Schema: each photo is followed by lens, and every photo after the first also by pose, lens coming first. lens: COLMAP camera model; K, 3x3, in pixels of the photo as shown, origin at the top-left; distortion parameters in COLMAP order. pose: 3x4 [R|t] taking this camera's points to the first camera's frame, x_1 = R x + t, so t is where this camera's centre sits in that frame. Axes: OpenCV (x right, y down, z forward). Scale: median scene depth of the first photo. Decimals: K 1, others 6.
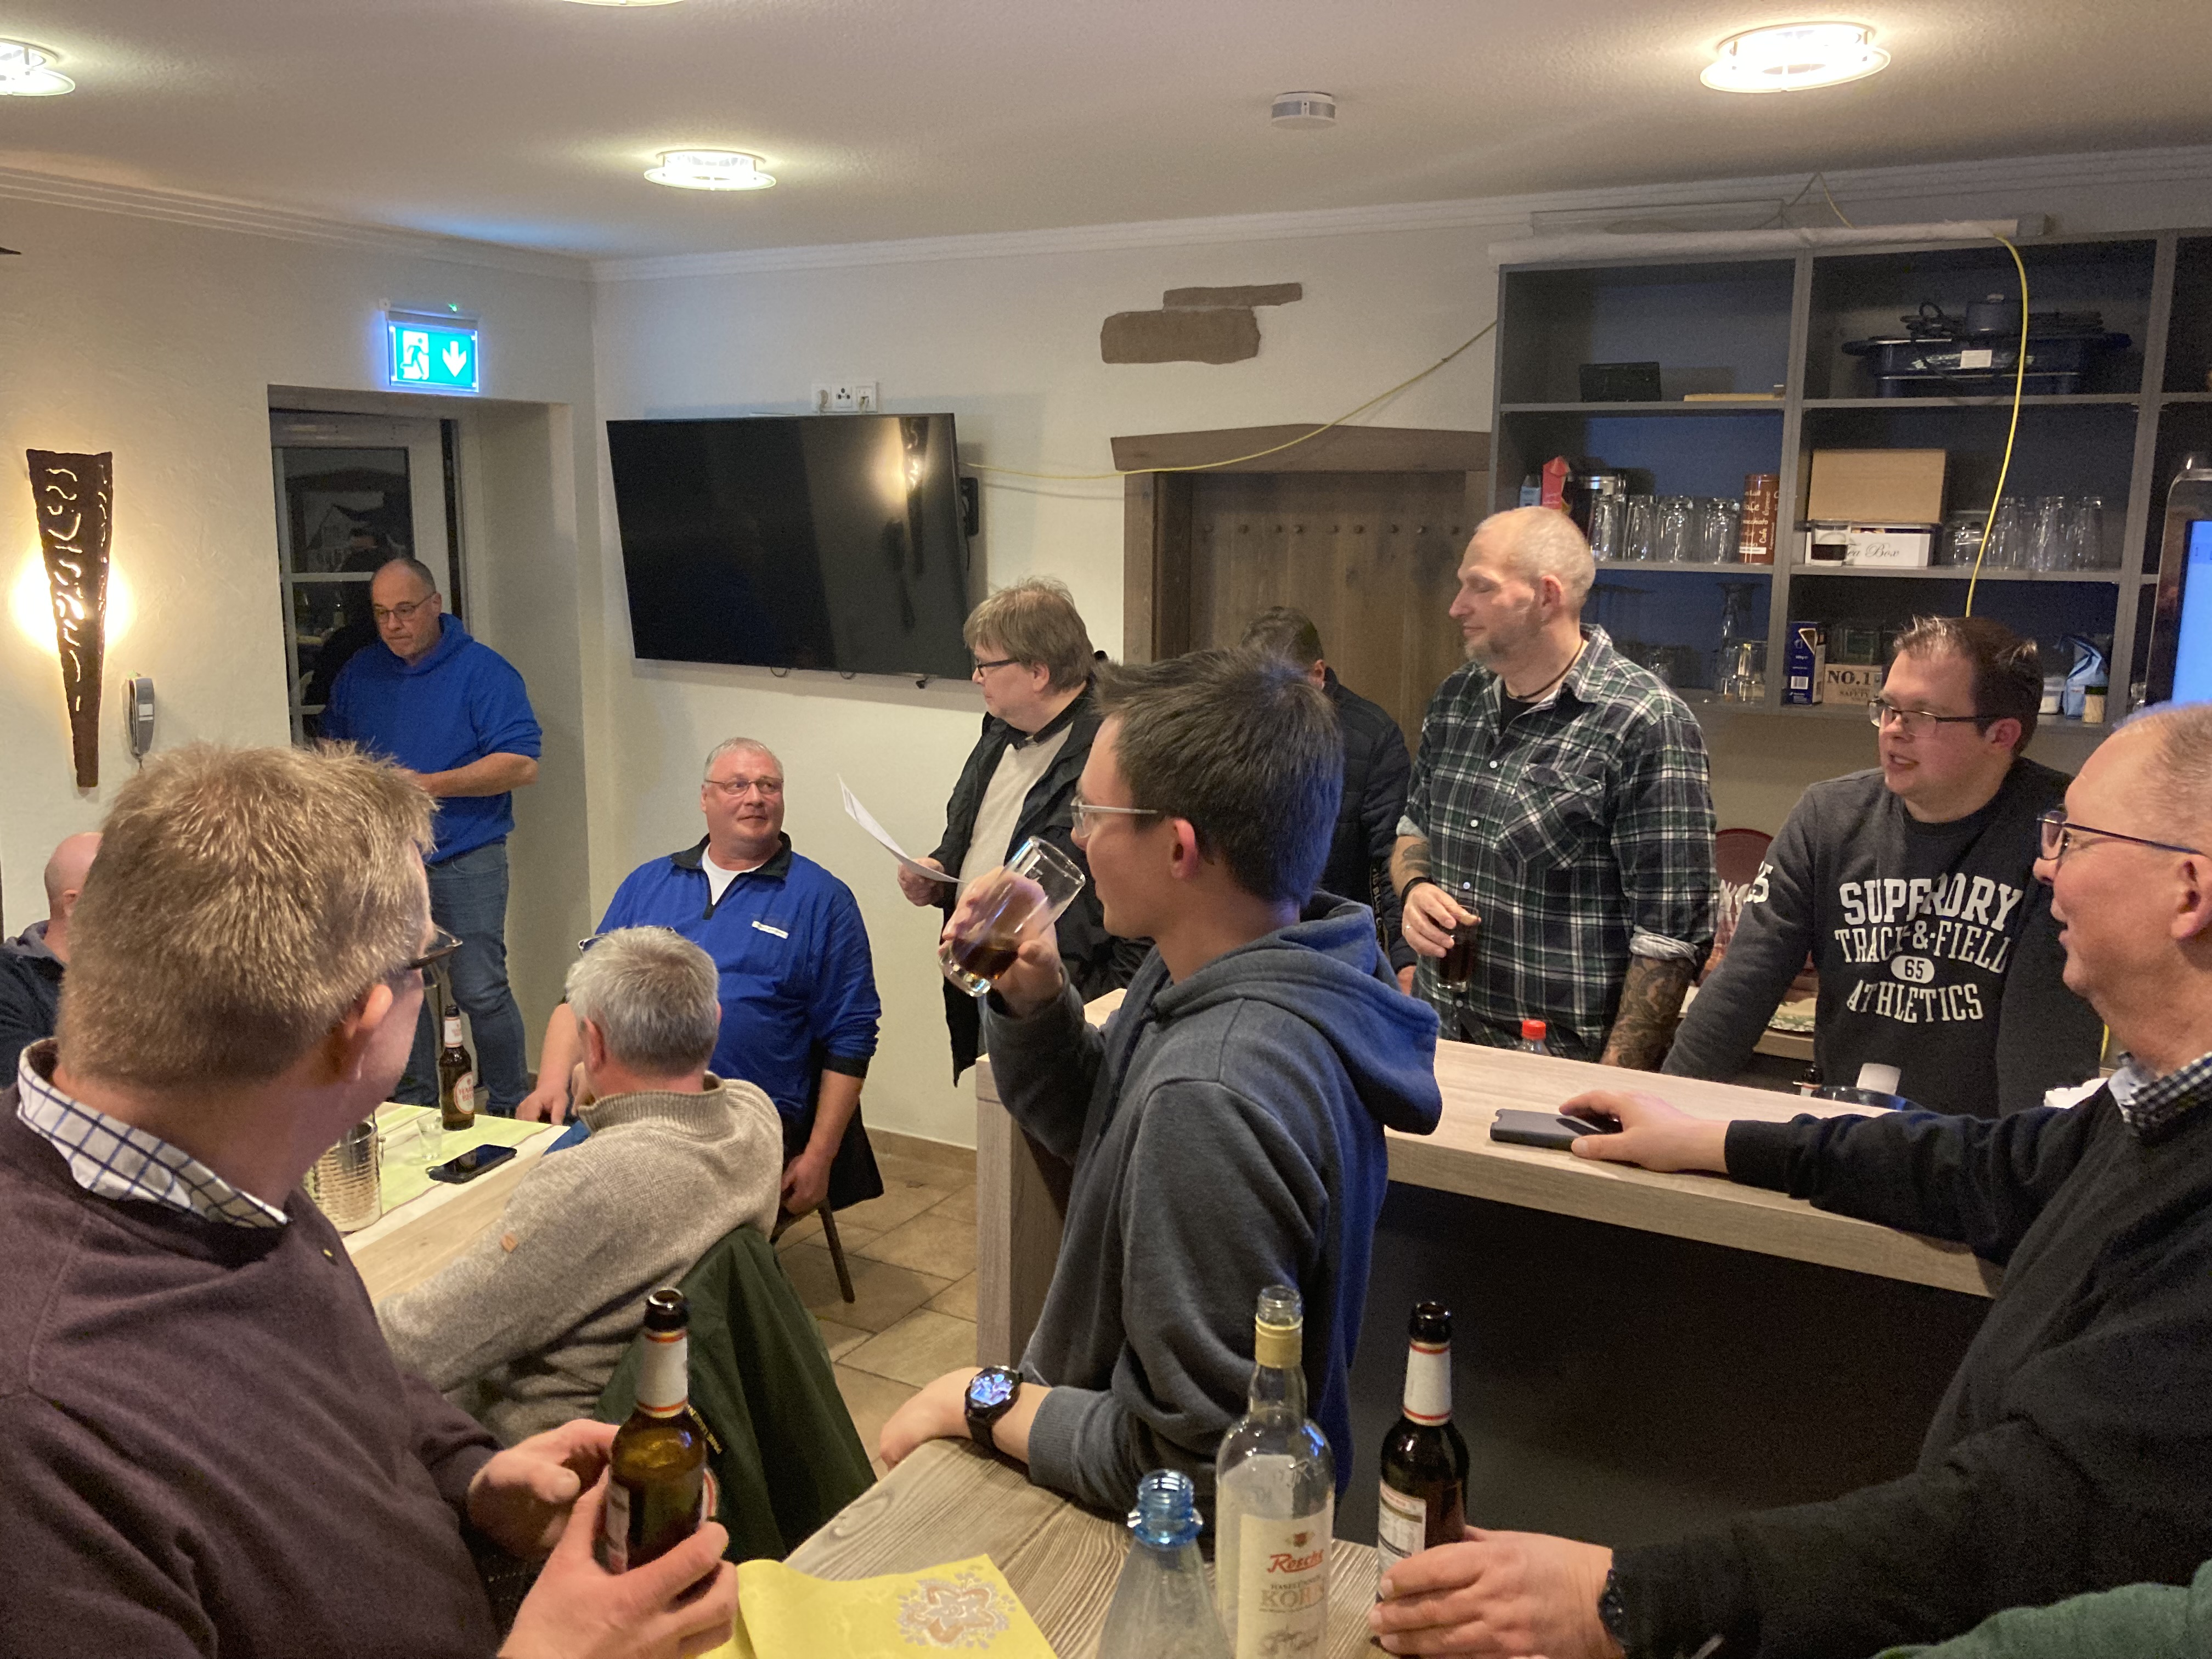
lens RADIAL K [[1800.1, 0, 1099.0], [0, 1800.1, 835.9], [0, 0, 1]] dist [0.033151, -0.035162]
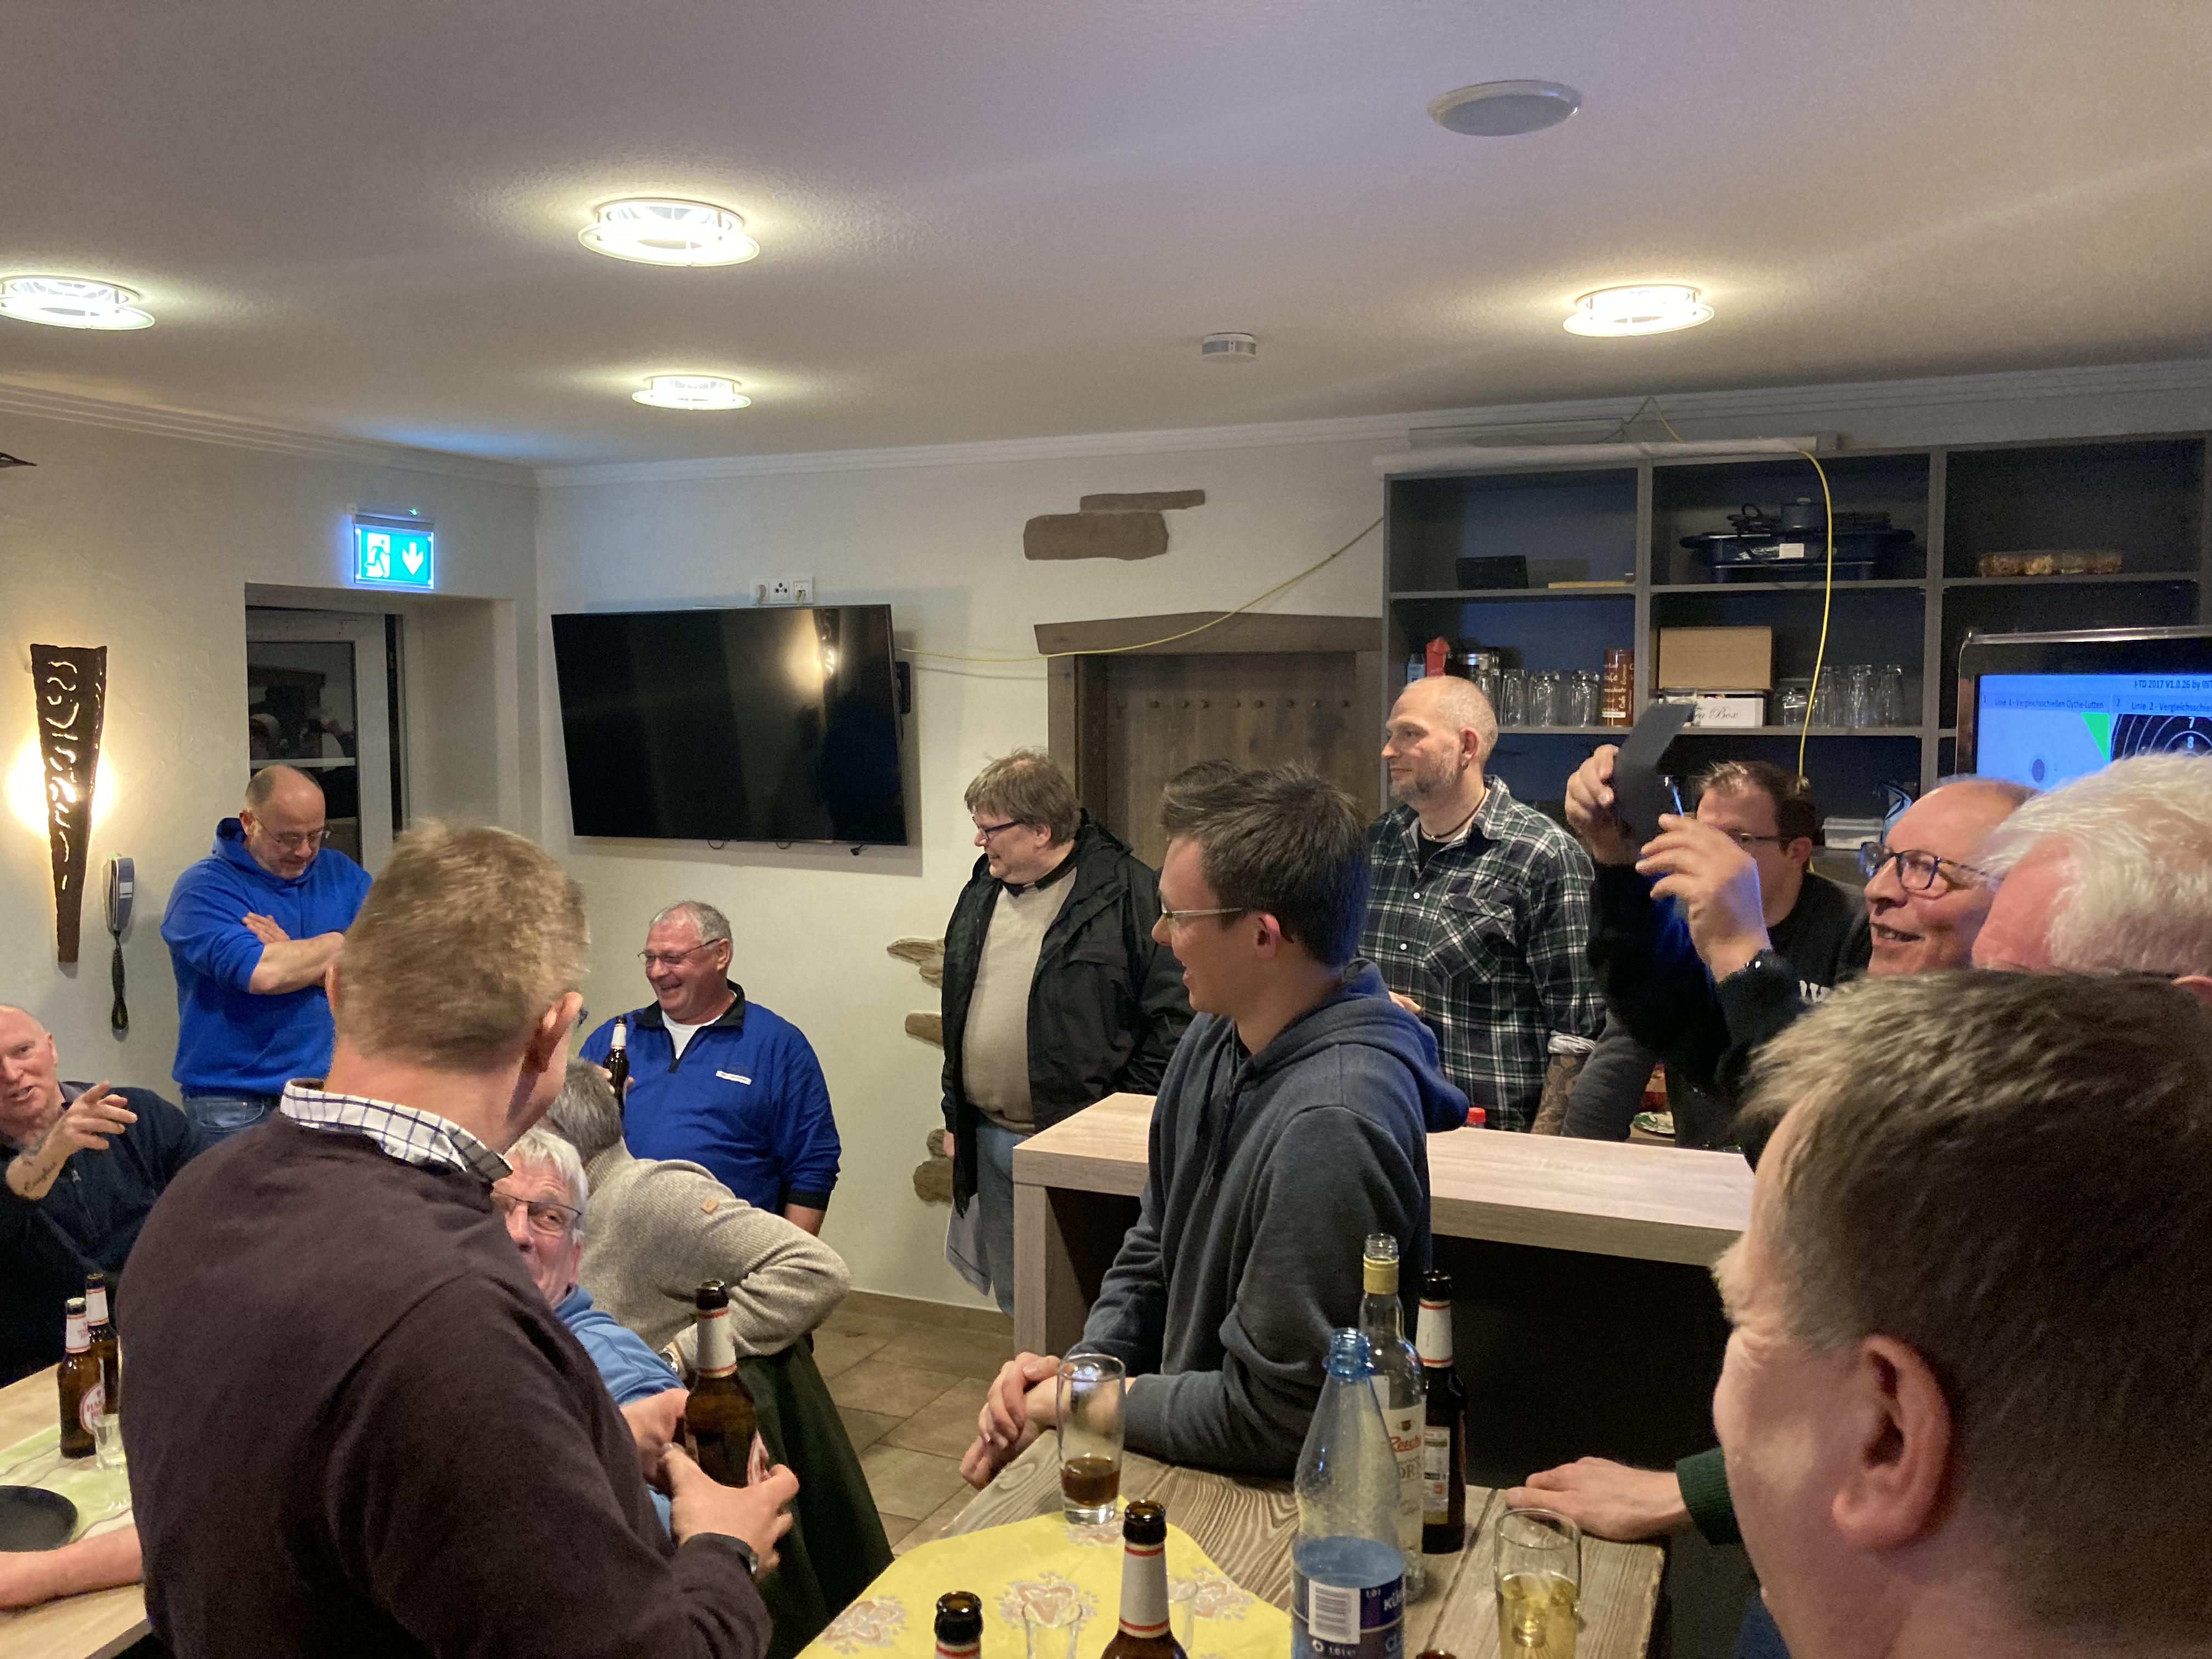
lens RADIAL K [[1800.1, 0, 1094.4], [0, 1800.1, 831.3], [0, 0, 1]] dist [0.033151, -0.035162]
pose [[0.996092, -0.018511, 0.086362, -0.061004], [0.027675, 0.993964, -0.106163, 0.025603], [-0.083875, 0.108138, 0.990591, -0.091429]]
